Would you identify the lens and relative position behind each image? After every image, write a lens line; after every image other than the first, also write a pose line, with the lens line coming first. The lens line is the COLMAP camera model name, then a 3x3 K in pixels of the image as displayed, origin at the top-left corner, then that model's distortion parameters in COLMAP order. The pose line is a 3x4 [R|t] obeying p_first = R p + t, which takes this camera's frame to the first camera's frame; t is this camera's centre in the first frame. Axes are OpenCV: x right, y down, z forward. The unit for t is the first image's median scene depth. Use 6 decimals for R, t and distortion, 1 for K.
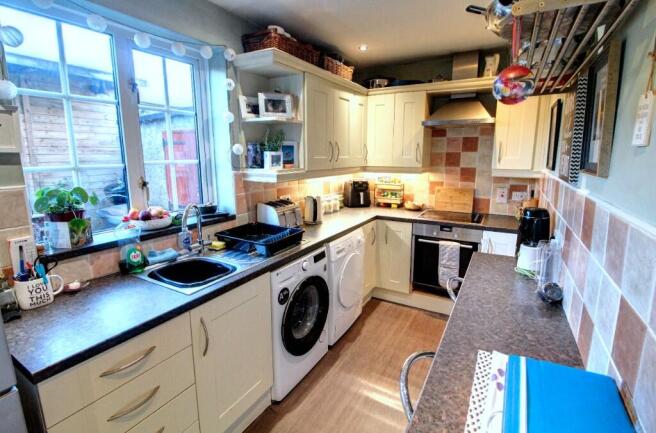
lens RADIAL K [[321.0, 0, 331.4], [0, 321.0, 210.6], [0, 0, 1]] dist [-0.008581, -0.007075]
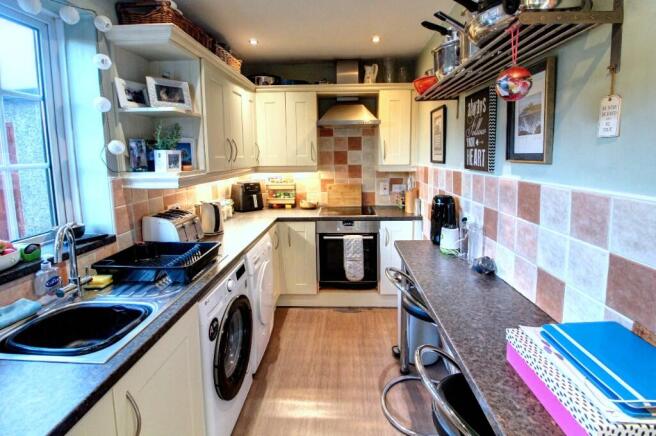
lens RADIAL K [[321.0, 0, 340.5], [0, 321.0, 190.2], [0, 0, 1]] dist [-0.008581, -0.007075]
pose [[0.883278, -0.064107, 0.464446, -0.174200], [0.094837, 0.994560, -0.043081, -0.009422], [-0.459157, 0.082099, 0.884553, 0.101754]]
